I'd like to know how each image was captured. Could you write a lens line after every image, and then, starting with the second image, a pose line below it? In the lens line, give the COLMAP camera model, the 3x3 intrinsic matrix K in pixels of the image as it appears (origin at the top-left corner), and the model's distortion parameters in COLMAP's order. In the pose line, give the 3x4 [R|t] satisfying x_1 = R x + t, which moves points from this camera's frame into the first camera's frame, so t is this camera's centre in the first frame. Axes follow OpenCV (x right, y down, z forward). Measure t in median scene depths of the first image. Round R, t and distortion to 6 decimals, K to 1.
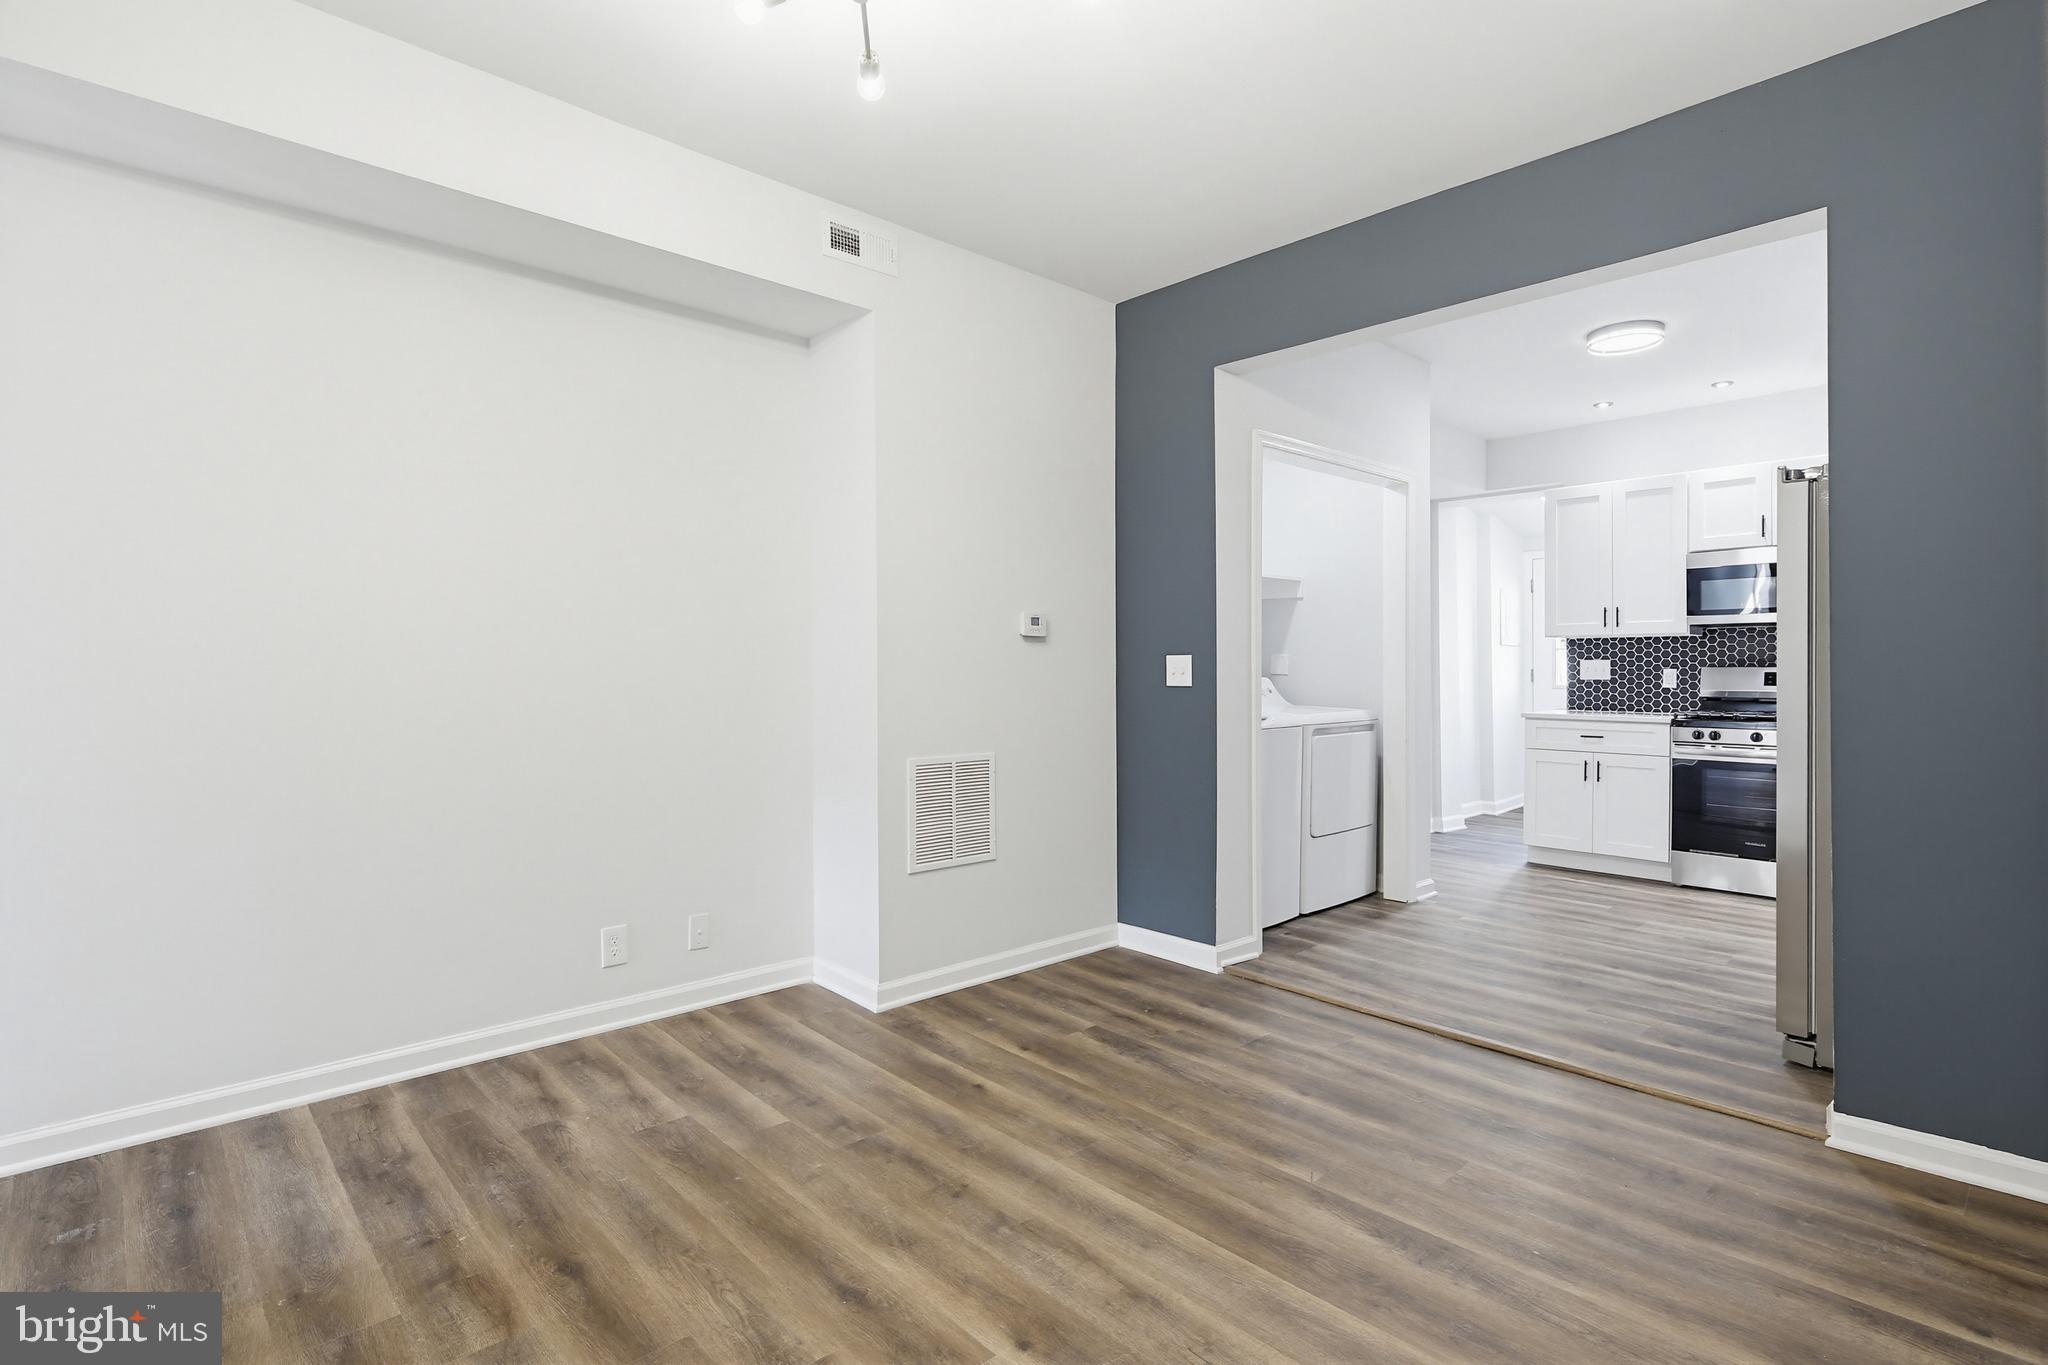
lens RADIAL K [[1012.0, 0, 1023.8], [0, 1012.0, 687.8], [0, 0, 1]] dist [-0.000646, -0.000011]
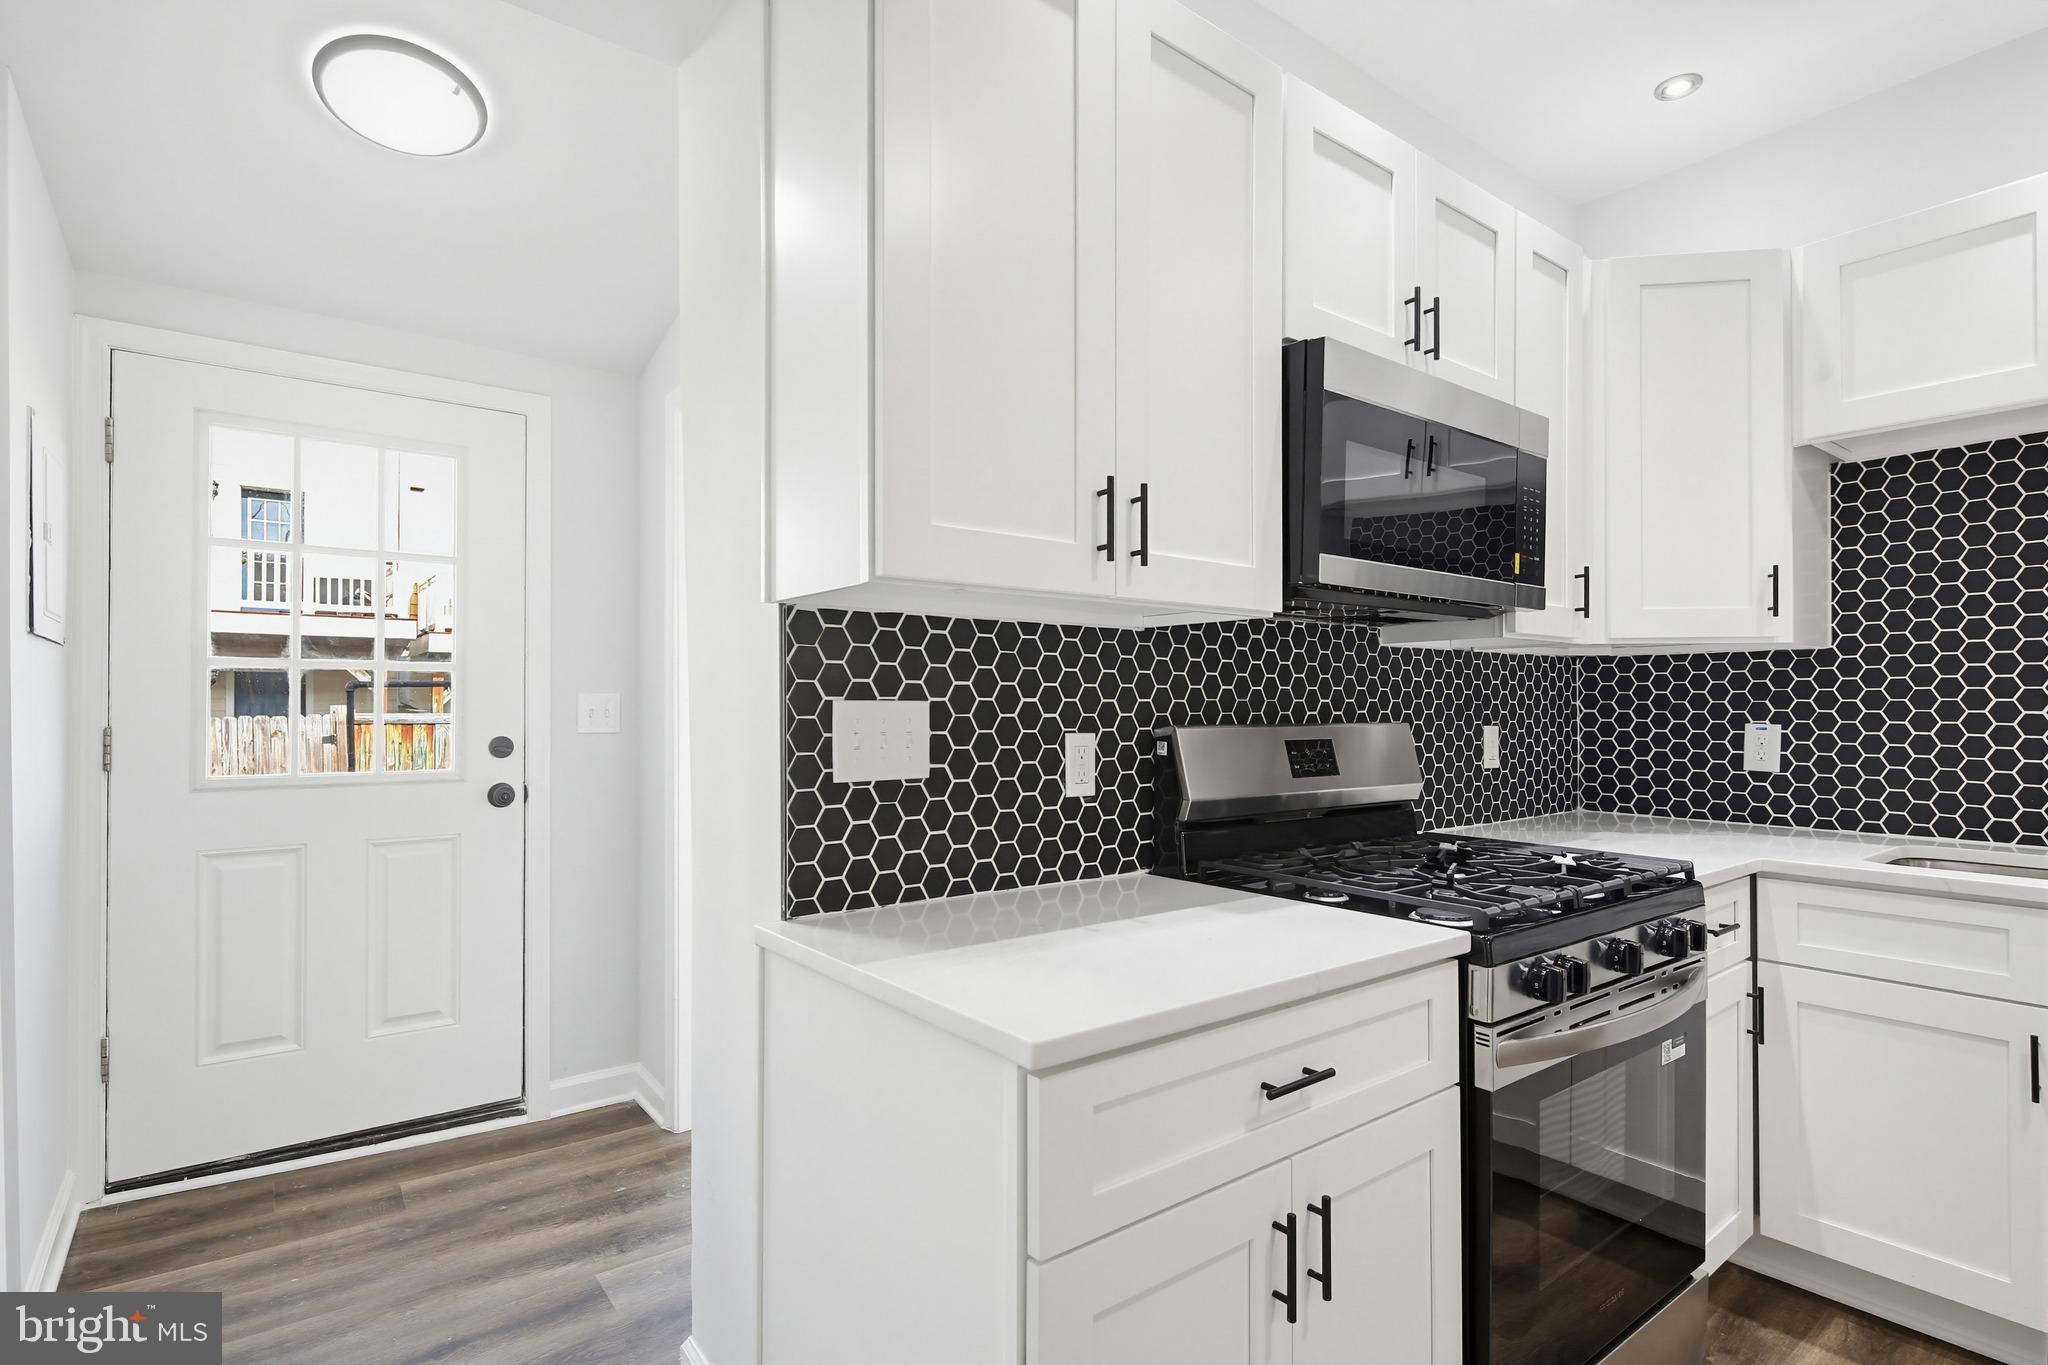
lens RADIAL K [[1012.0, 0, 1019.1], [0, 1012.0, 694.0], [0, 0, 1]] dist [-0.000646, -0.000011]
pose [[0.095548, 0.011801, 0.995355, 0.327964], [0.015545, 0.999790, -0.013346, -0.026029], [-0.995303, 0.016748, 0.095345, 0.964769]]
